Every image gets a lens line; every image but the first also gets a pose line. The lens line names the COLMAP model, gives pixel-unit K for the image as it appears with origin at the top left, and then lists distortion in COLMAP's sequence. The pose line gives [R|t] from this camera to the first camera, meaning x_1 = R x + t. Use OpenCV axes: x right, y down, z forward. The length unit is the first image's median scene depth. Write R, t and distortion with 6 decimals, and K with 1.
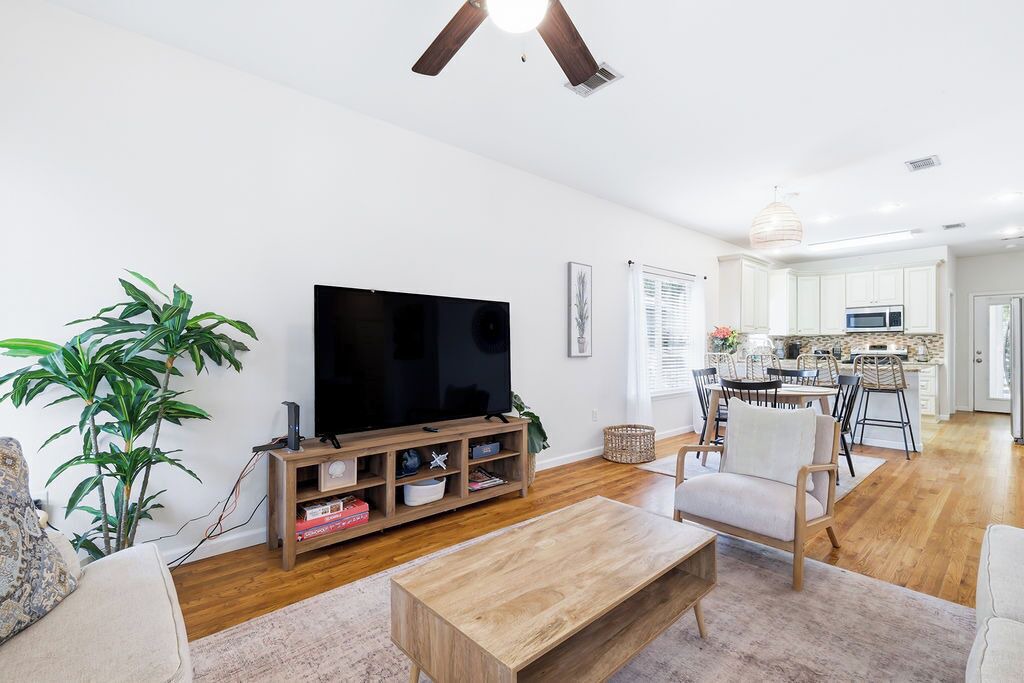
lens RADIAL K [[453.3, 0, 509.7], [0, 453.3, 344.0], [0, 0, 1]] dist [-0.001627, -0.000729]
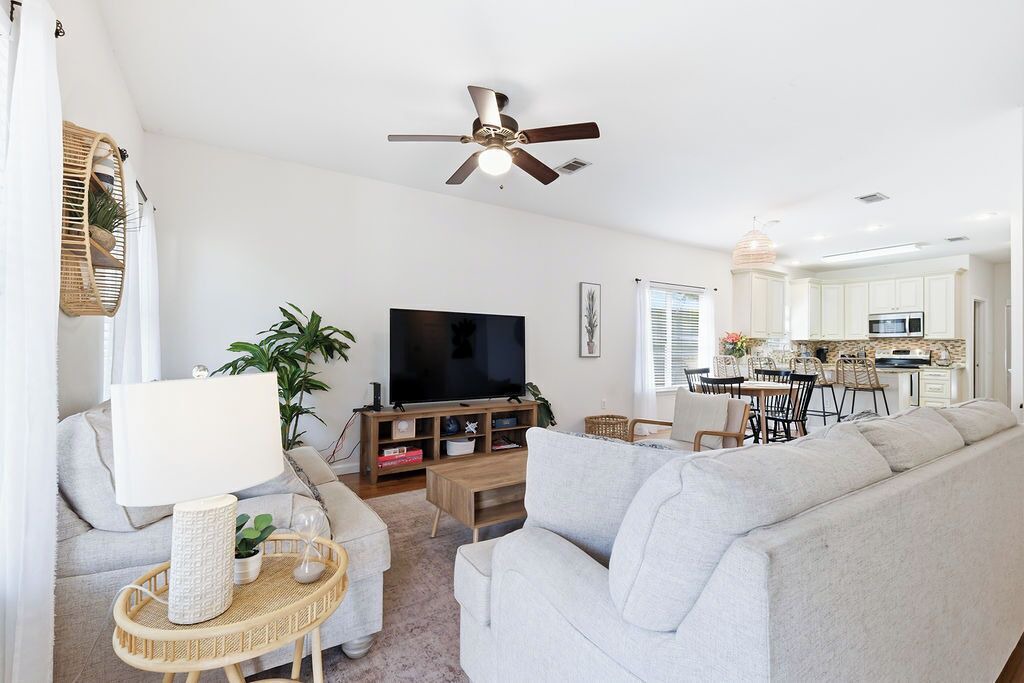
lens RADIAL K [[453.3, 0, 509.9], [0, 453.3, 342.8], [0, 0, 1]] dist [-0.001627, -0.000729]
pose [[0.989173, 0.004576, -0.146681, 0.120712], [-0.005919, 0.999944, -0.008717, 0.000500], [0.146633, 0.009491, 0.989145, -0.280886]]
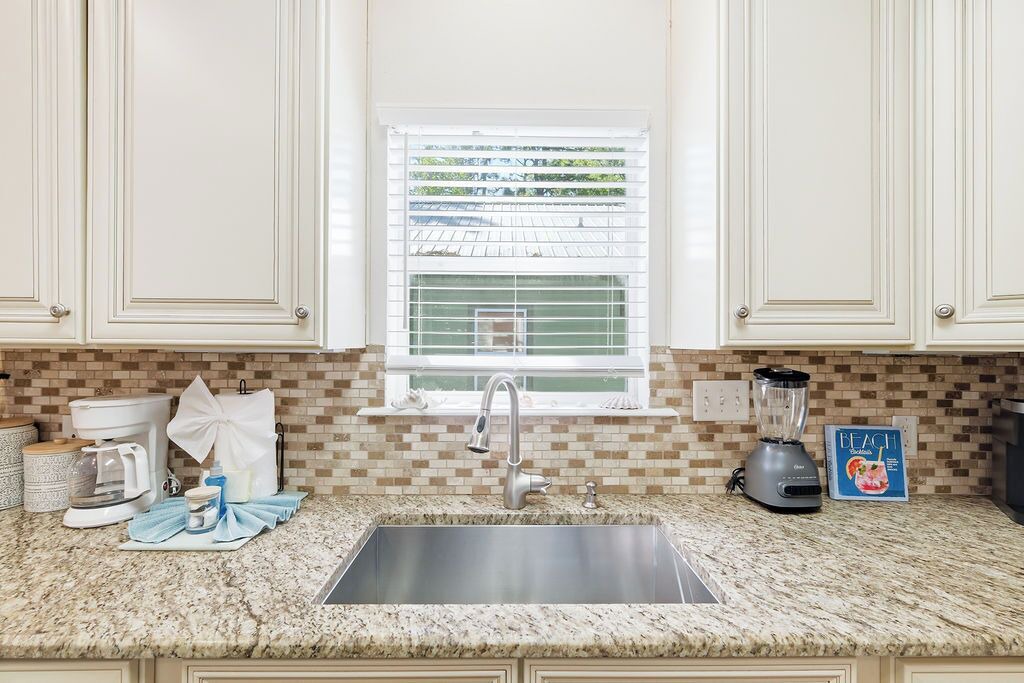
lens RADIAL K [[448.9, 0, 510.6], [0, 448.9, 342.3], [0, 0, 1]] dist [-0.003936, 0.000712]
pose [[0.757092, 0.000265, -0.653308, 1.117605], [-0.002571, 0.999993, -0.002574, -0.037496], [0.653303, 0.003629, 0.757088, 1.474060]]
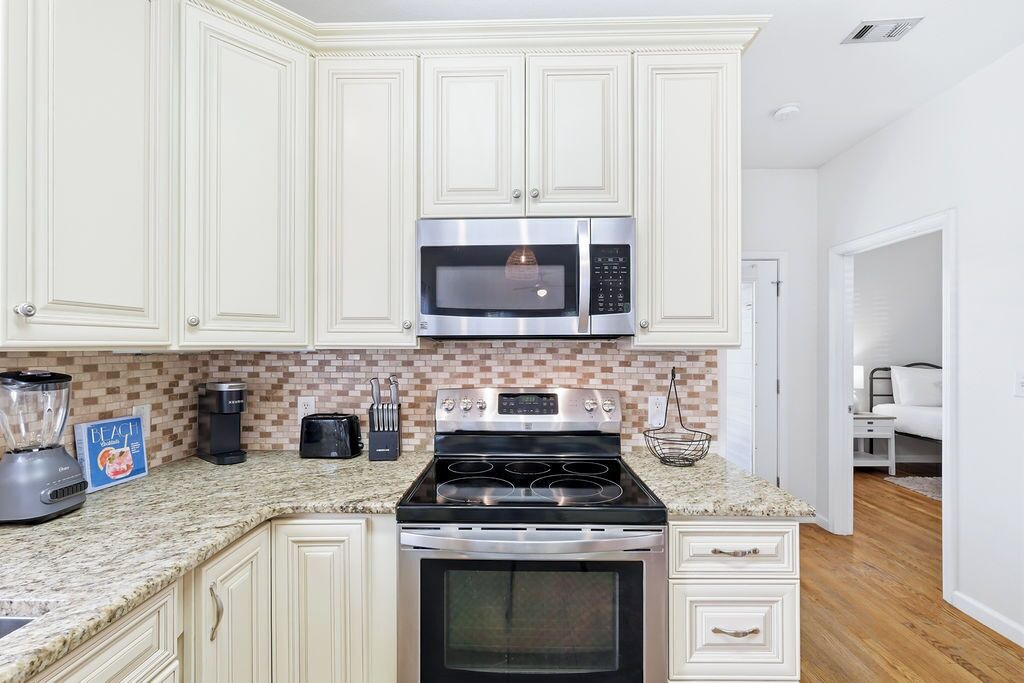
lens RADIAL K [[448.9, 0, 511.3], [0, 448.9, 345.1], [0, 0, 1]] dist [-0.003936, 0.000712]
pose [[0.677869, 0.002947, 0.735177, 1.060114], [-0.002286, 0.999996, -0.001900, -0.037435], [-0.735179, -0.000393, 0.677872, 1.417320]]
